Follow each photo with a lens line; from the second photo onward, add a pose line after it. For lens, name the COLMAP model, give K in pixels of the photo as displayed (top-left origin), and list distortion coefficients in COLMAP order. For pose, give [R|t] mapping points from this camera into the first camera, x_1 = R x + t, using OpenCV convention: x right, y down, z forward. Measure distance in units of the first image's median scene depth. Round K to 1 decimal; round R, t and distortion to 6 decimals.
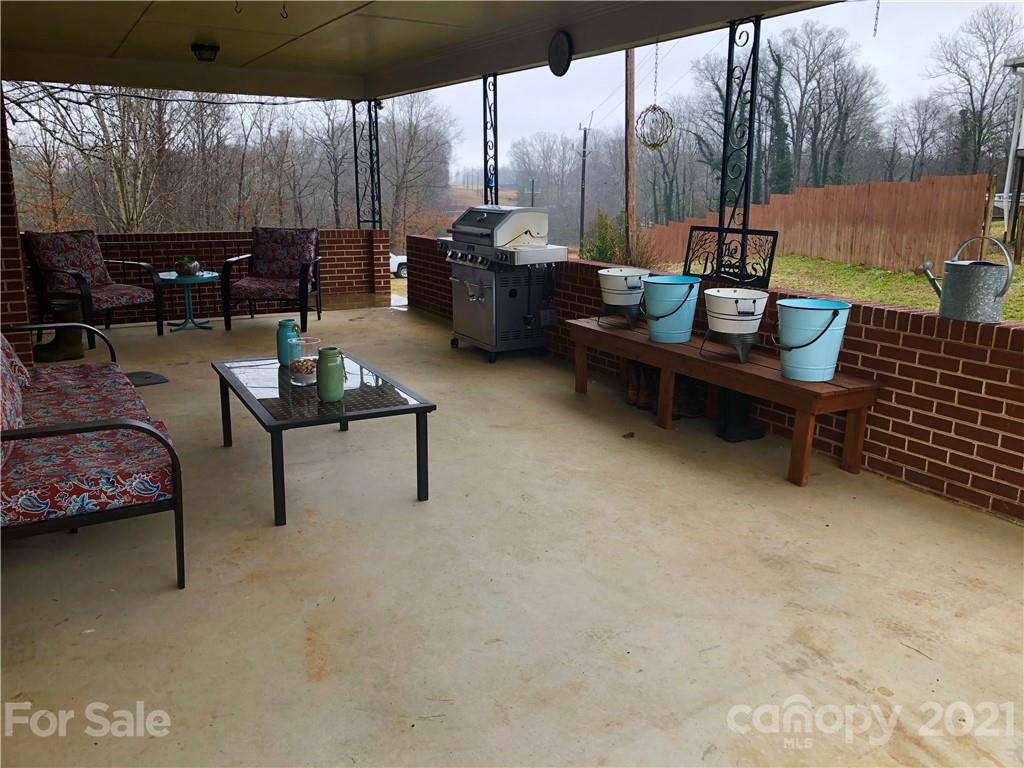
lens RADIAL K [[840.3, 0, 512.0], [0, 840.3, 384.0], [0, 0, 1]] dist [0.005699, 0.004268]
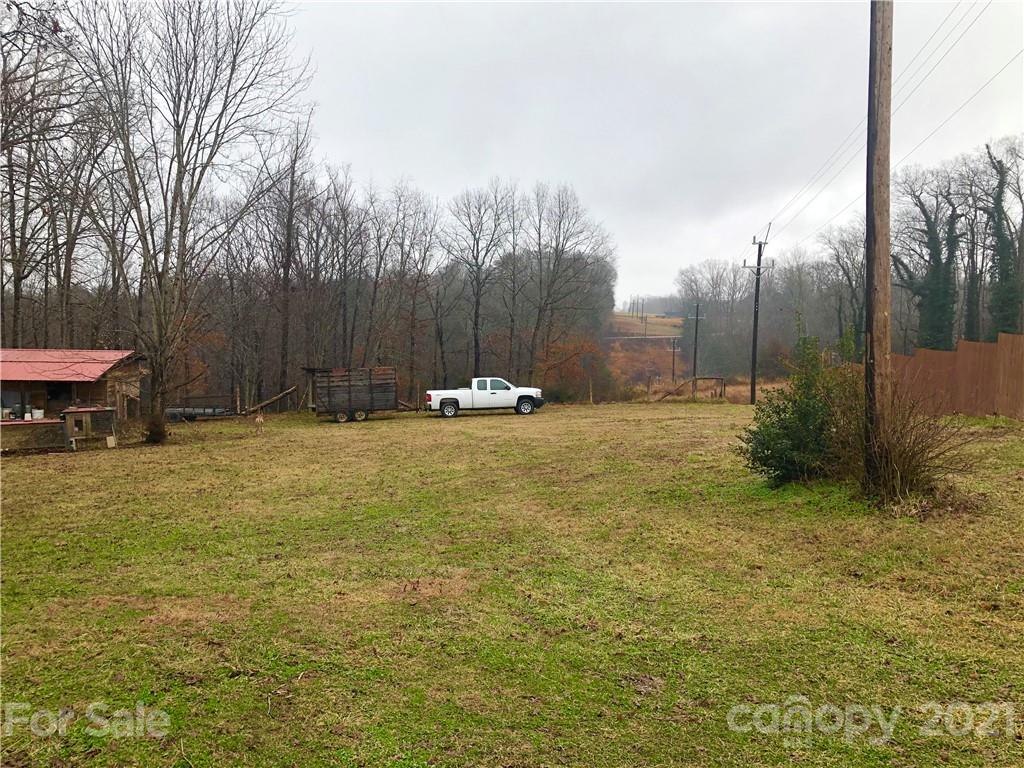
lens RADIAL K [[840.3, 0, 512.0], [0, 840.3, 384.0], [0, 0, 1]] dist [0.005699, 0.004268]
pose [[0.980489, 0.029310, -0.194374, 0.003224], [-0.057592, 0.988263, -0.141492, -0.008721], [0.187946, 0.149926, 0.970669, 0.045135]]
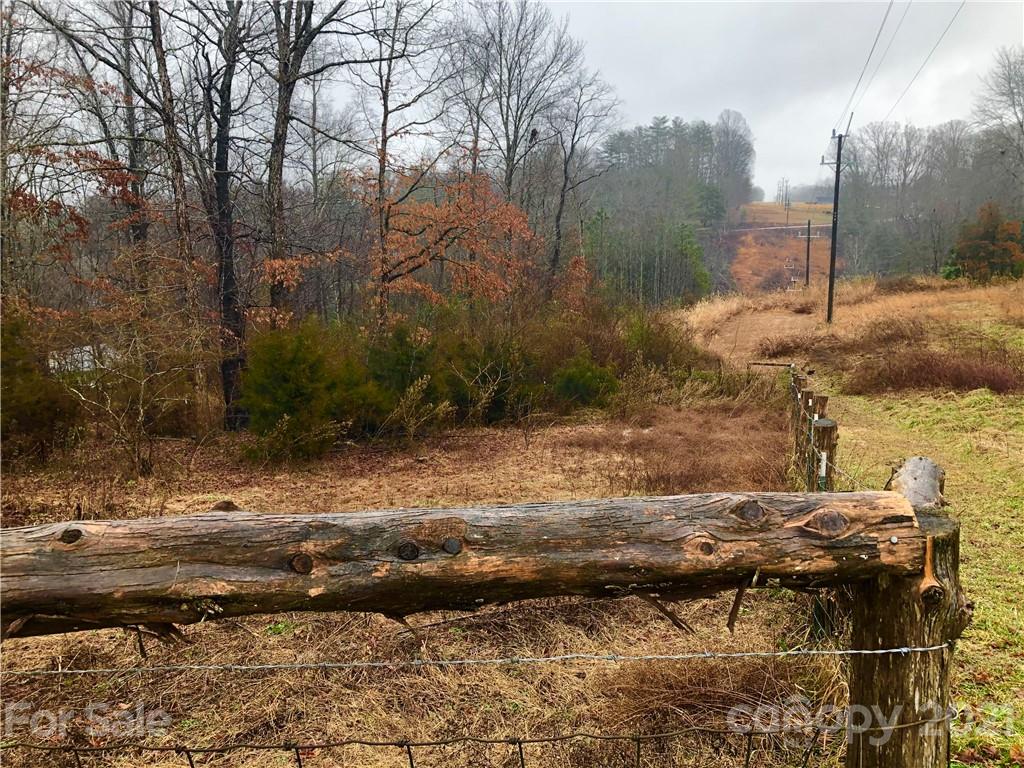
lens RADIAL K [[831.9, 0, 512.0], [0, 831.9, 384.0], [0, 0, 1]] dist [0.001467, -0.000521]
pose [[0.931992, 0.047575, -0.359343, 0.012662], [-0.057784, 0.998172, -0.017715, -0.044327], [0.357843, 0.037275, 0.933038, 0.256216]]
